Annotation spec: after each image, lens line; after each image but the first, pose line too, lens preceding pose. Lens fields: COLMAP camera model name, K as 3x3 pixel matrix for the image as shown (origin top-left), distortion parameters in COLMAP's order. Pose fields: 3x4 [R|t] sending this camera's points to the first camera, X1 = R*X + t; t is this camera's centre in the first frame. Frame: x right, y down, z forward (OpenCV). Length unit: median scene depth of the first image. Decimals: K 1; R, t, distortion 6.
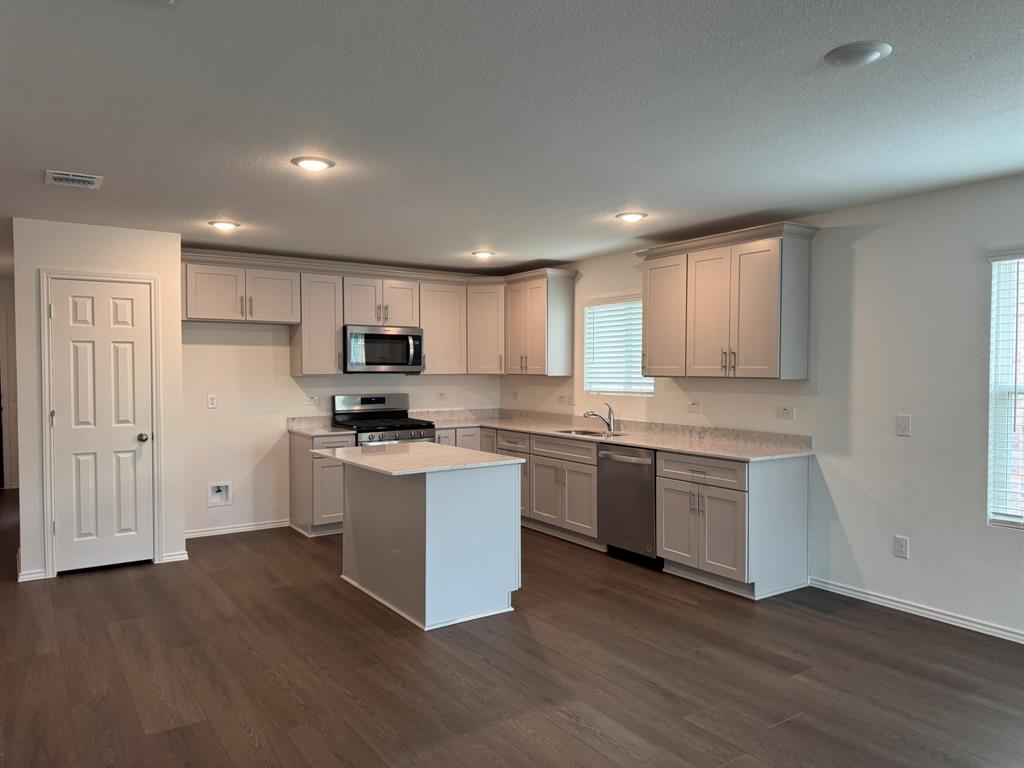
lens RADIAL K [[715.8, 0, 512.0], [0, 715.8, 384.0], [0, 0, 1]] dist [0.058624, -0.113042]
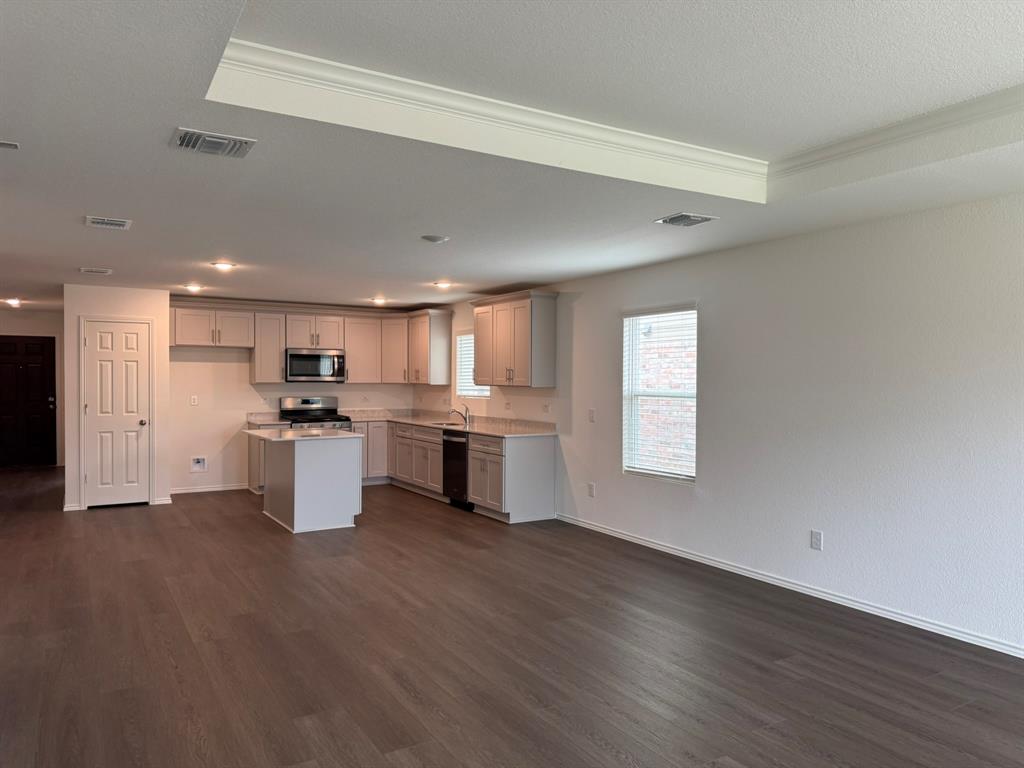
lens RADIAL K [[715.8, 0, 512.0], [0, 715.8, 384.0], [0, 0, 1]] dist [0.058624, -0.113042]
pose [[0.999105, 0.005912, -0.041894, 0.320158], [-0.006526, 0.999873, -0.014535, 0.008161], [0.041802, 0.014795, 0.999016, -0.479565]]
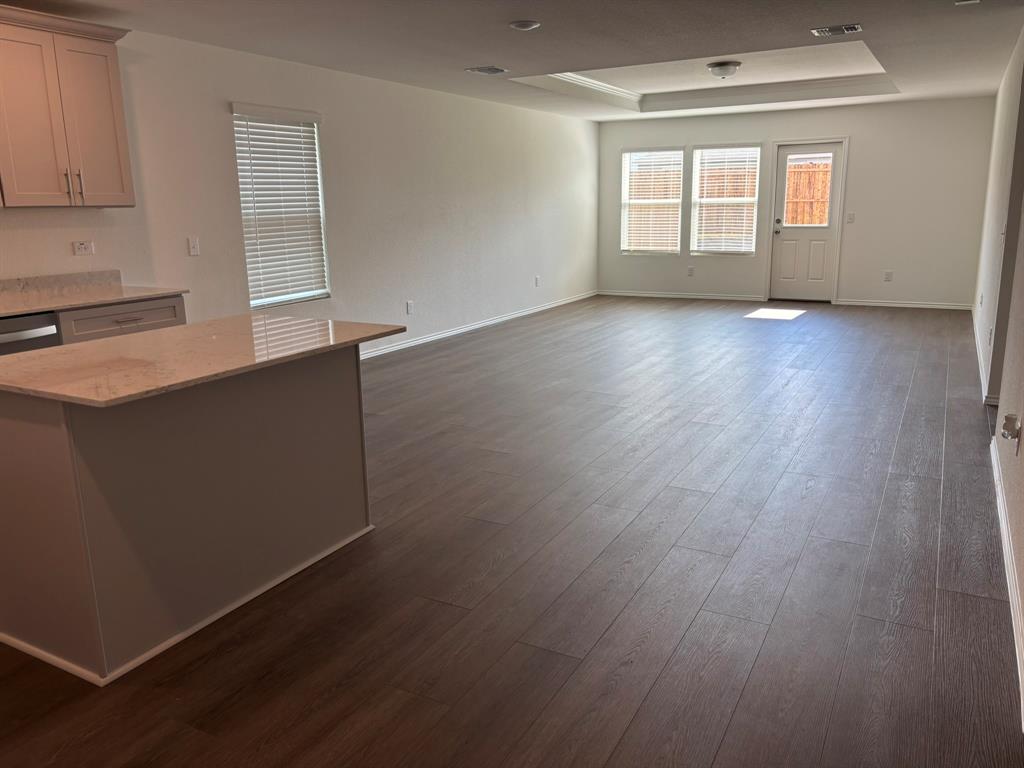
lens RADIAL K [[777.8, 0, 512.0], [0, 777.8, 384.0], [0, 0, 1]] dist [0.001639, 0.000203]
pose [[-0.446872, -0.190667, 0.874043, -0.617559], [0.042335, 0.971422, 0.233554, 0.001087], [-0.893595, 0.141372, -0.426030, 0.831943]]
